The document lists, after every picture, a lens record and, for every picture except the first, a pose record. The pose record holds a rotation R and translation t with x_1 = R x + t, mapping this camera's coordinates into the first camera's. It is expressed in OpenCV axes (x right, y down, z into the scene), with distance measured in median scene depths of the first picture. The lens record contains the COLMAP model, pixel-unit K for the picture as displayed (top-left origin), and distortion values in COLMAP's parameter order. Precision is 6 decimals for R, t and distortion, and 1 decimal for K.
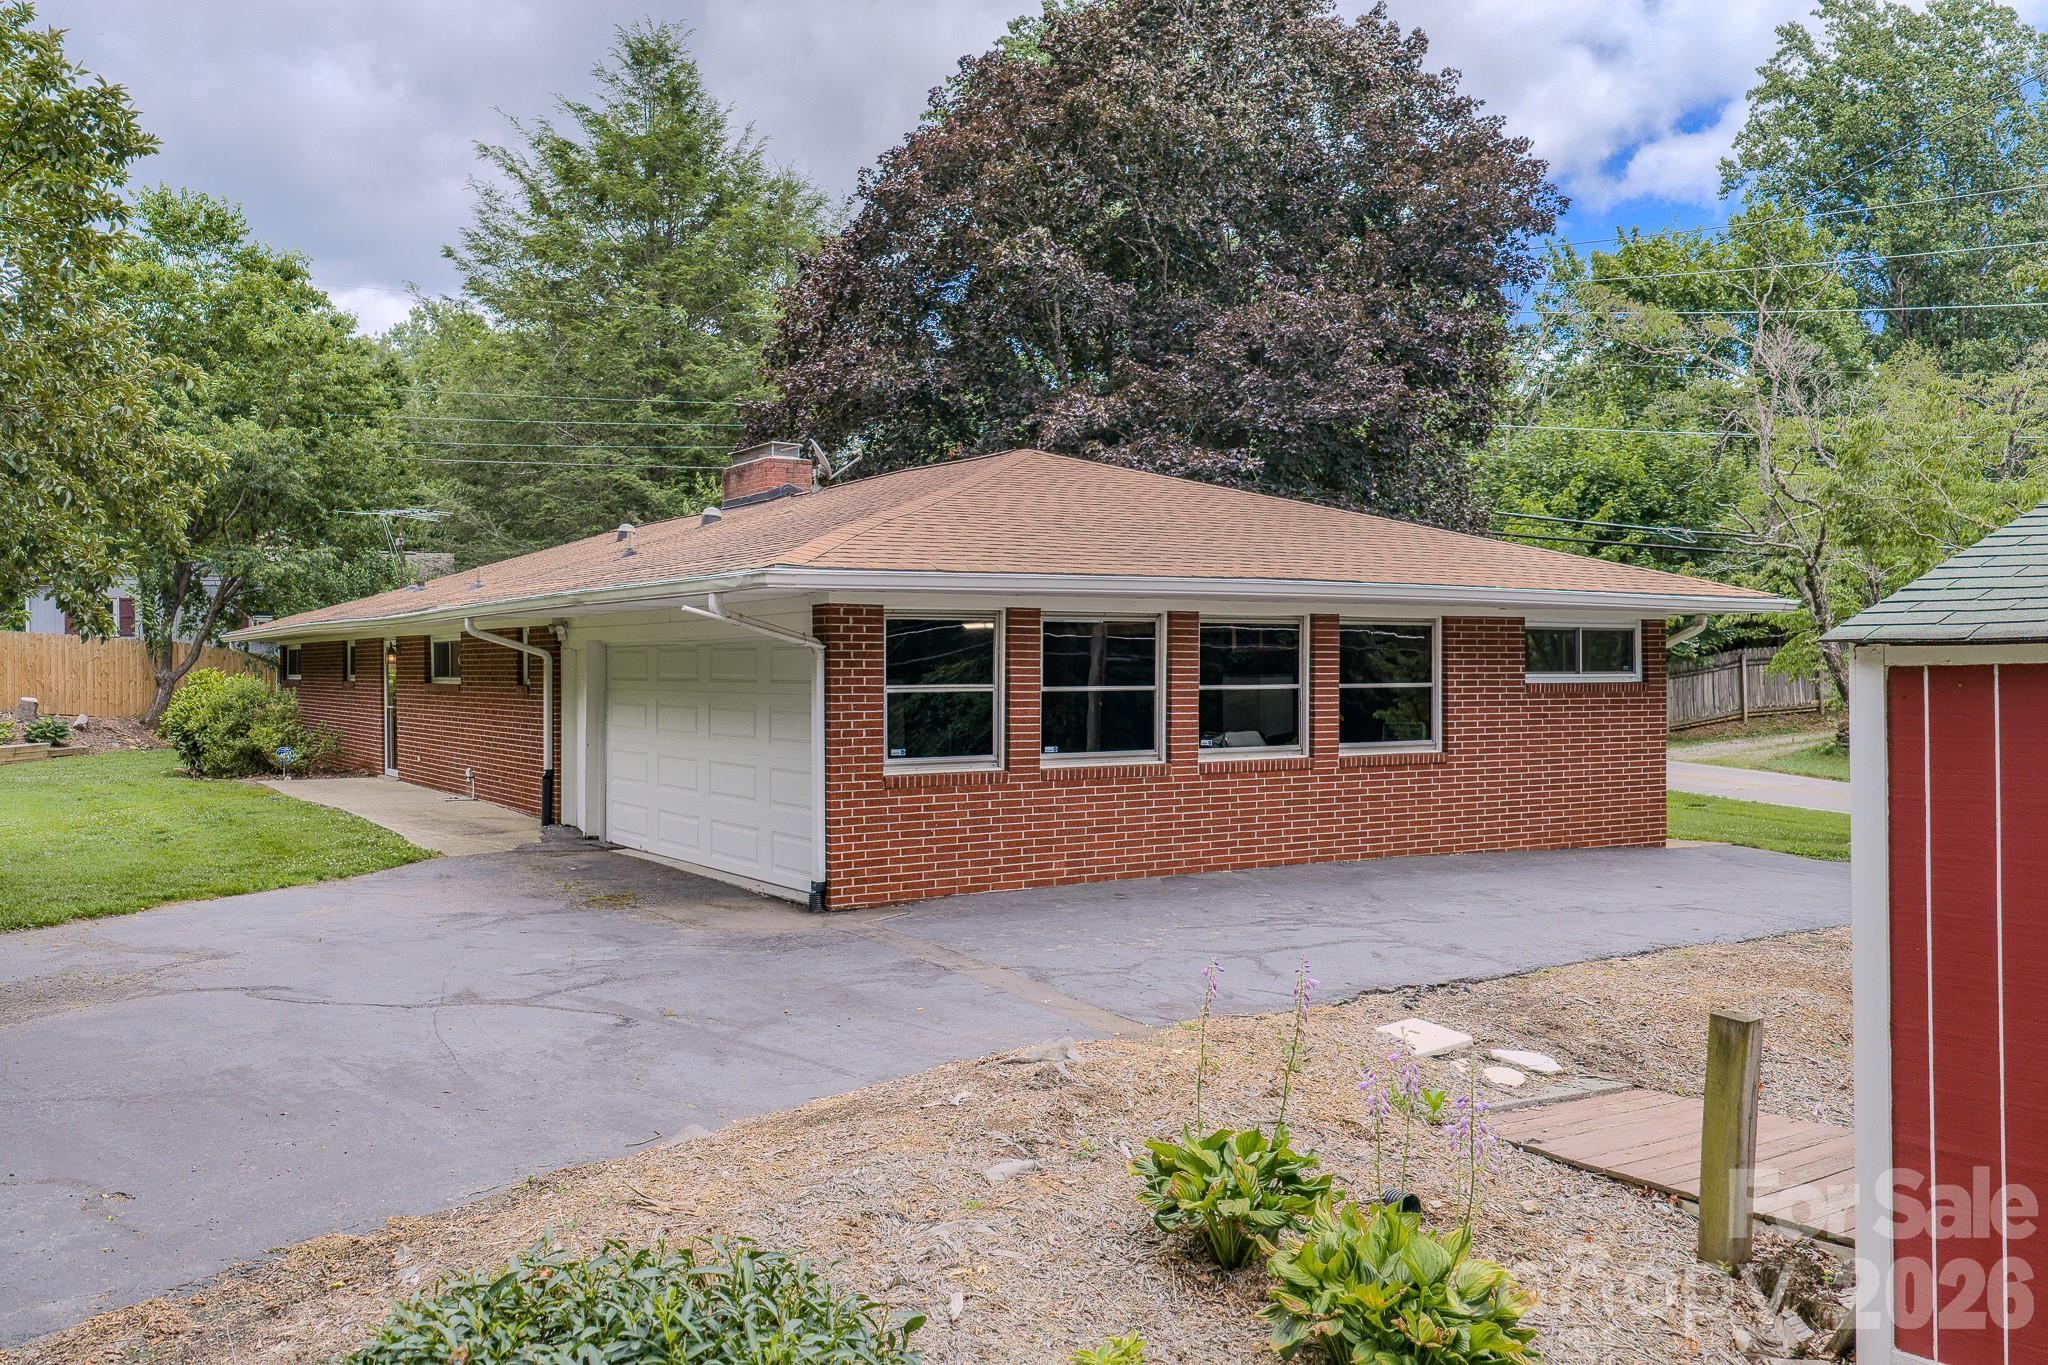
lens RADIAL K [[1704.2, 0, 1018.6], [0, 1704.2, 675.5], [0, 0, 1]] dist [0.018529, -0.047082]
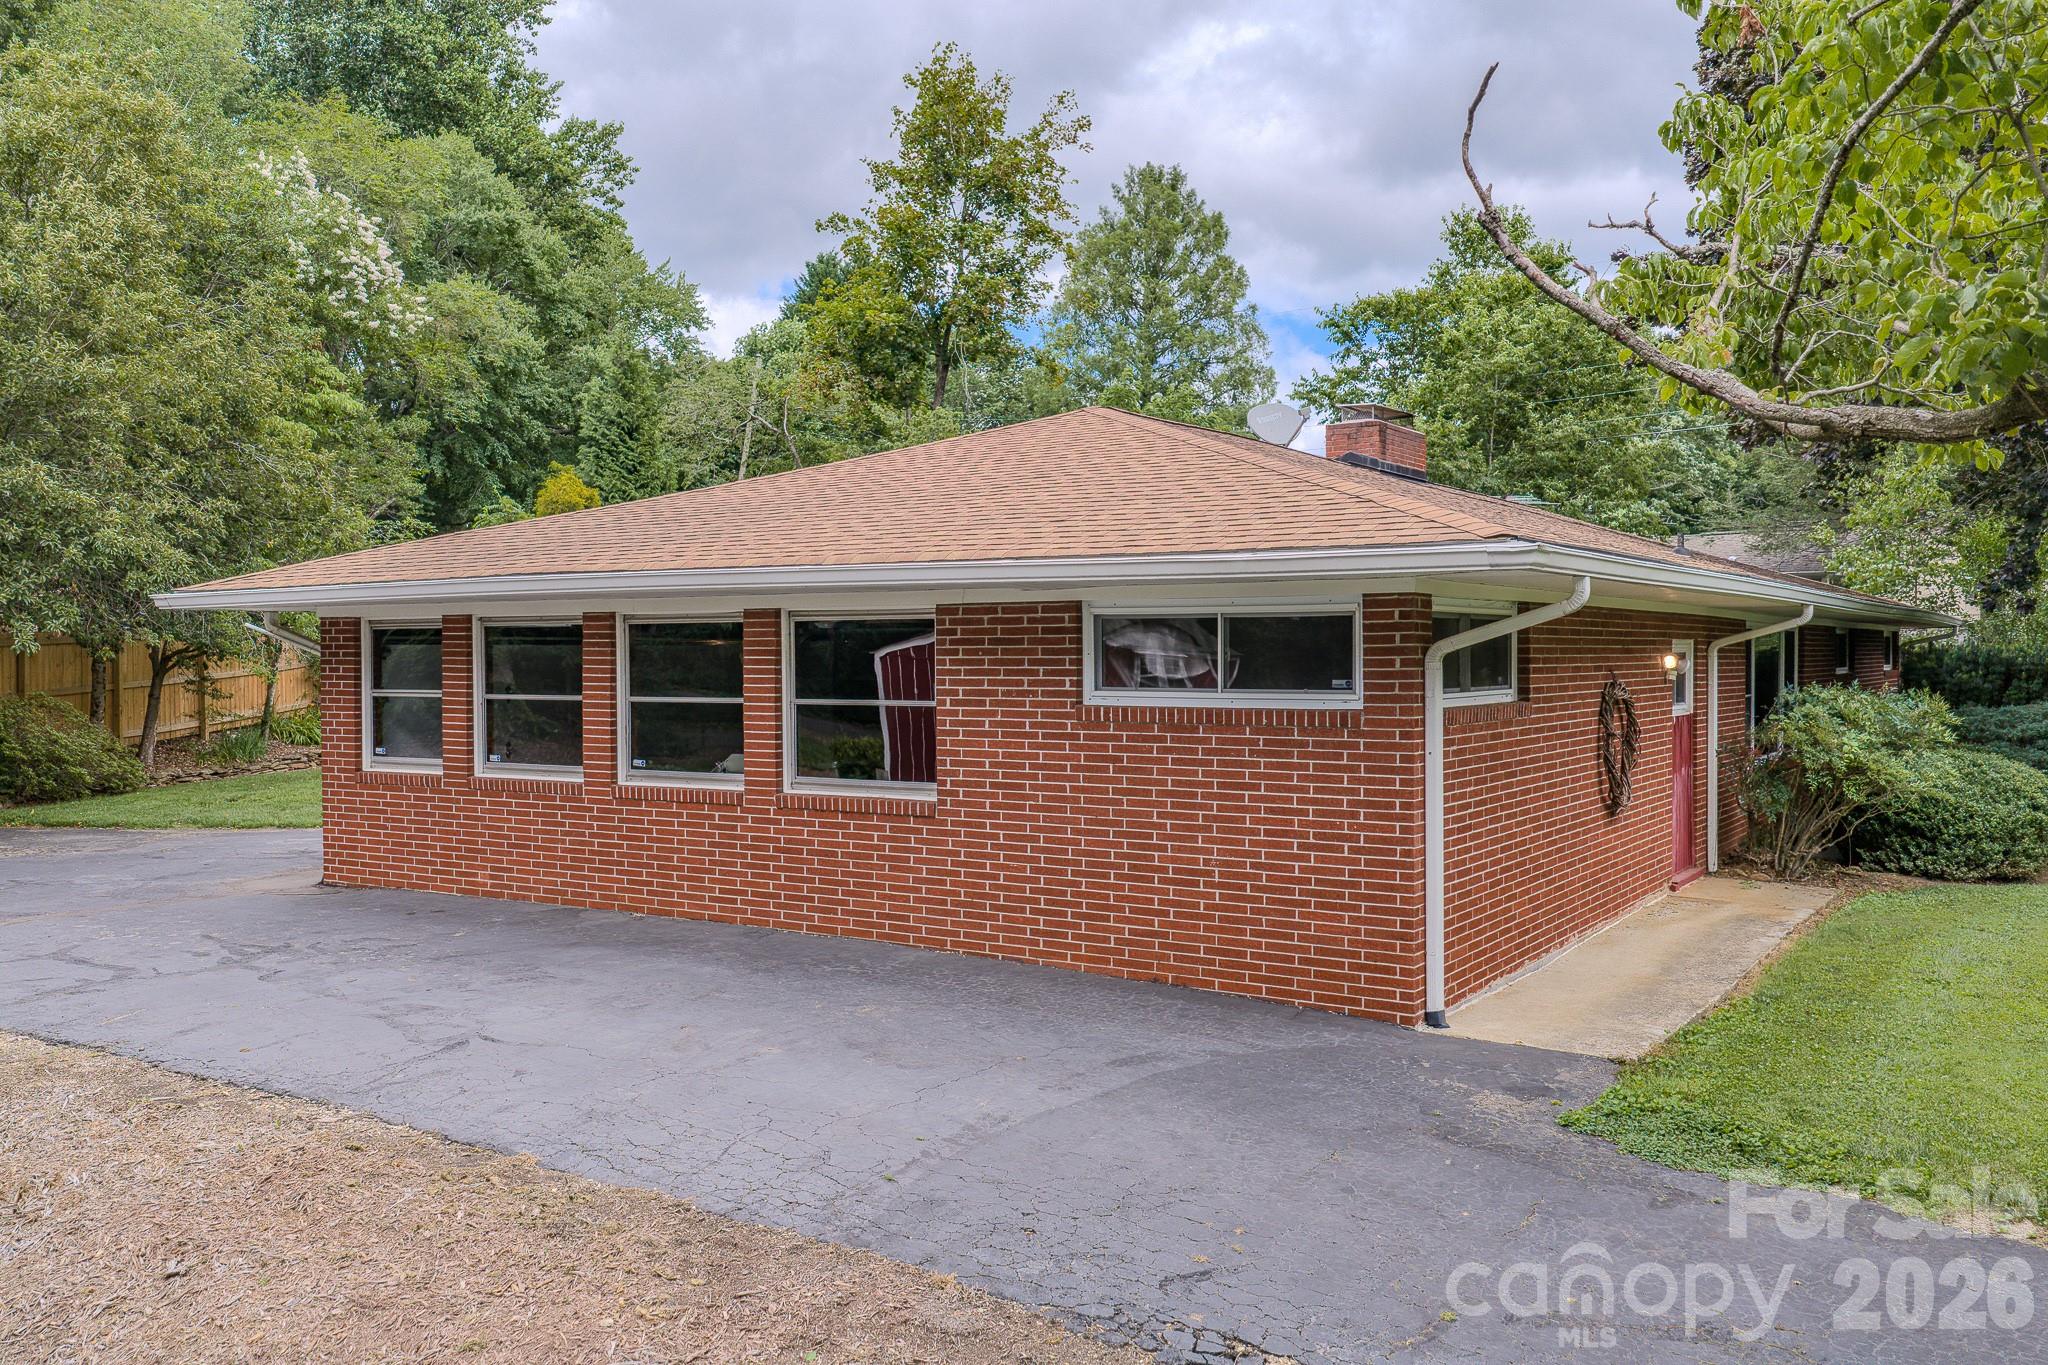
lens RADIAL K [[1704.2, 0, 1019.0], [0, 1704.2, 683.5], [0, 0, 1]] dist [0.018529, -0.047082]
pose [[0.413360, 0.001290, -0.910567, 0.926706], [-0.018900, 0.999796, -0.007163, 0.001523], [0.910372, 0.020171, 0.413299, 0.775198]]
